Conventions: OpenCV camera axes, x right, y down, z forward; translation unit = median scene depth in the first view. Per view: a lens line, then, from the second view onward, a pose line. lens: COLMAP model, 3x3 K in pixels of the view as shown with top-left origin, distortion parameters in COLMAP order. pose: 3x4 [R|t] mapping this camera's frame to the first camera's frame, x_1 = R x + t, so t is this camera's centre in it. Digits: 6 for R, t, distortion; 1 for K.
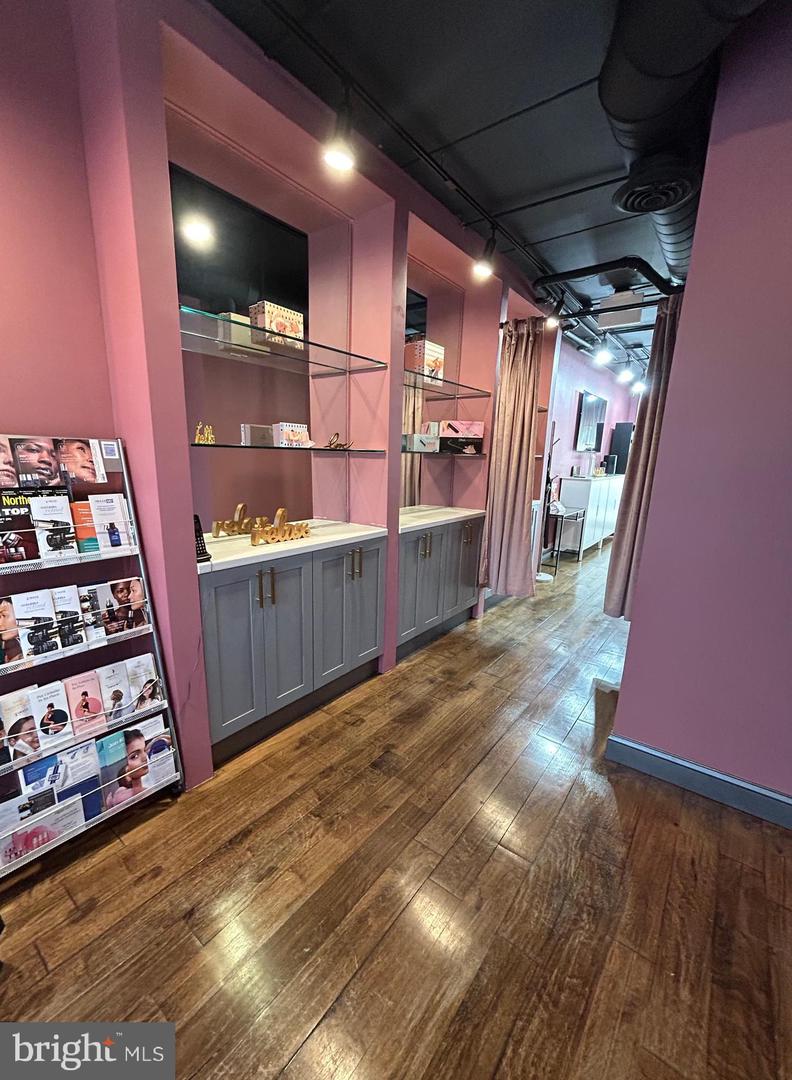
lens RADIAL K [[452.2, 0, 376.4], [0, 452.2, 557.8], [0, 0, 1]] dist [-0.002814, 0.000567]
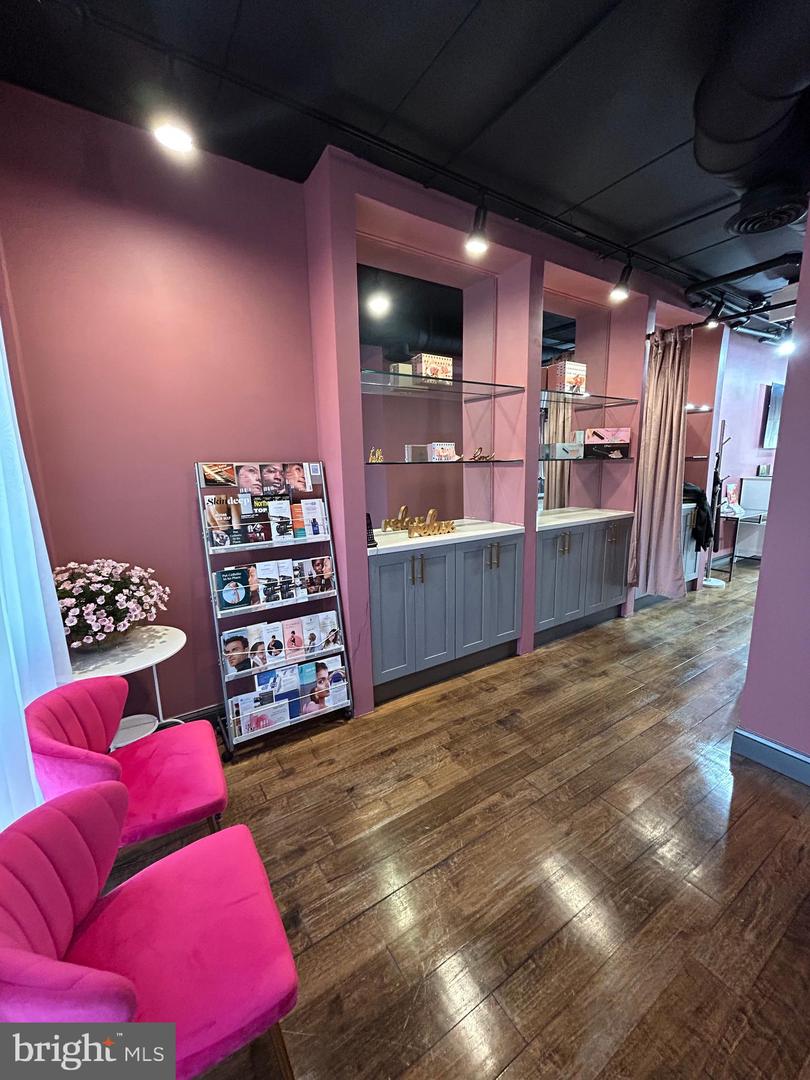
lens RADIAL K [[442.6, 0, 407.5], [0, 442.6, 540.0], [0, 0, 1]] dist [0.001056, -0.000031]
pose [[0.949397, 0.015992, -0.313672, 0.125276], [-0.031469, 0.998521, -0.044341, 0.037874], [0.312499, 0.051968, 0.948495, -0.215161]]
